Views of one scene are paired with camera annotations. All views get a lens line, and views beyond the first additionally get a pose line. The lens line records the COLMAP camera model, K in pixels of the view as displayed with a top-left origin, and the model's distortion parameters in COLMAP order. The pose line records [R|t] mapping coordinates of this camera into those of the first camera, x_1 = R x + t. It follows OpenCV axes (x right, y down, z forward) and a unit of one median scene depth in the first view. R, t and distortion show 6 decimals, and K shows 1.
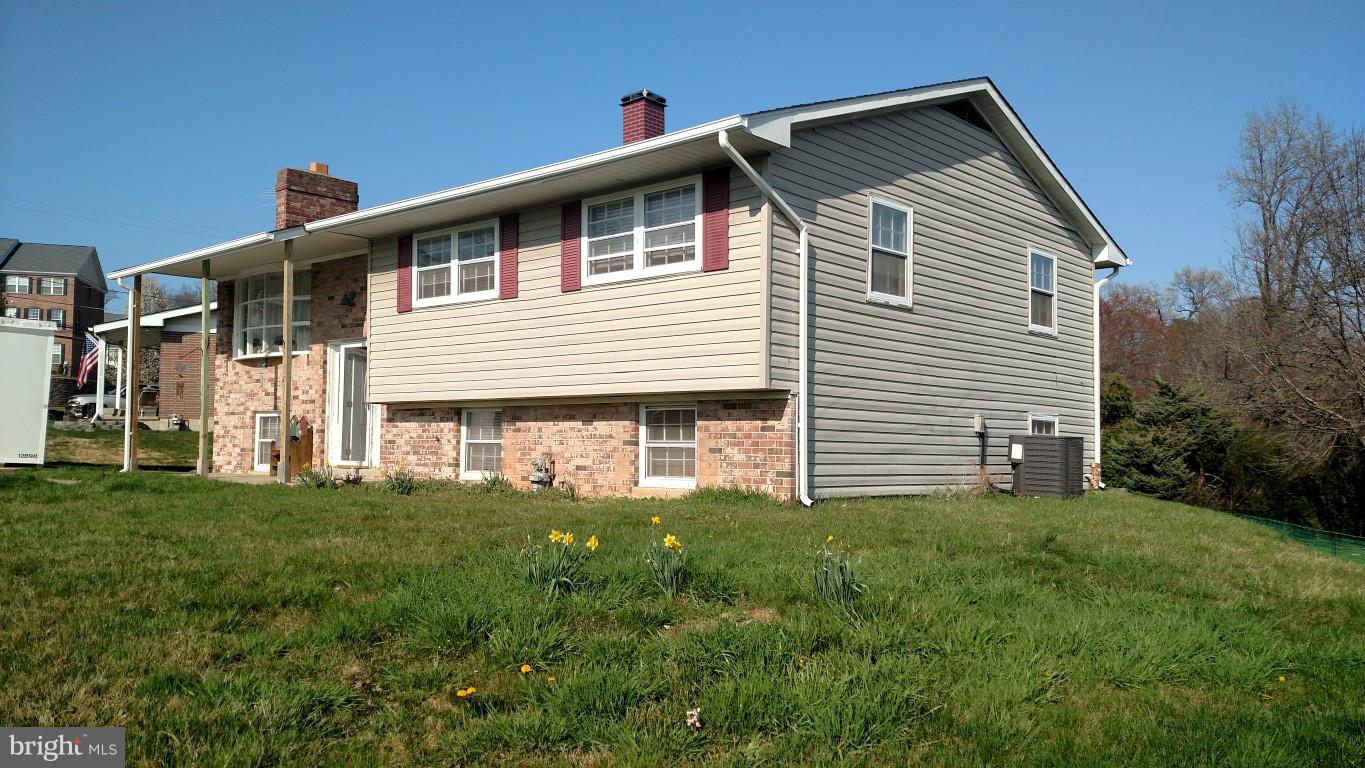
lens RADIAL K [[1082.8, 0, 682.5], [0, 1082.8, 384.0], [0, 0, 1]] dist [0.234775, -0.313699]
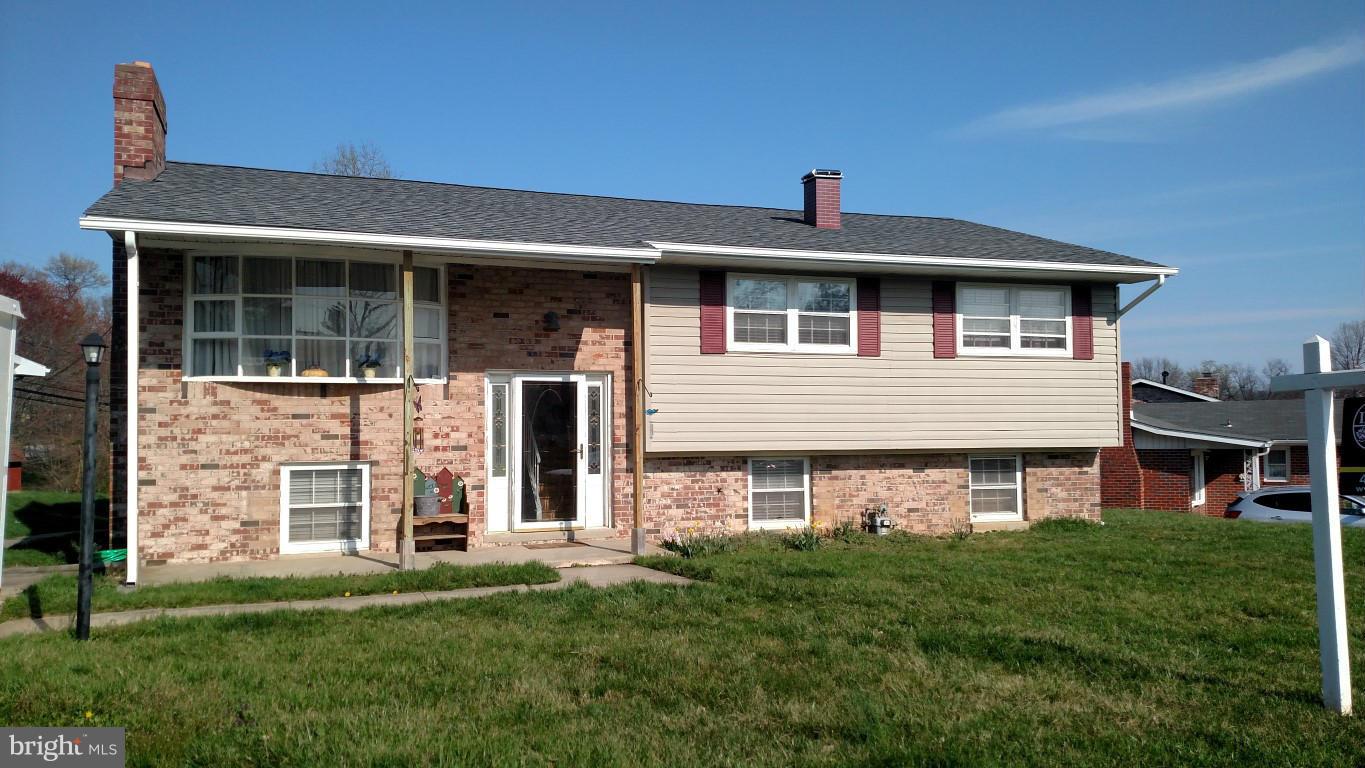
lens RADIAL K [[1082.8, 0, 682.5], [0, 1082.8, 384.0], [0, 0, 1]] dist [0.234775, -0.313699]
pose [[0.442492, 0.024516, 0.896437, -1.202818], [-0.038500, 0.999224, -0.008323, -0.035247], [-0.895946, -0.030830, 0.443092, 0.691898]]
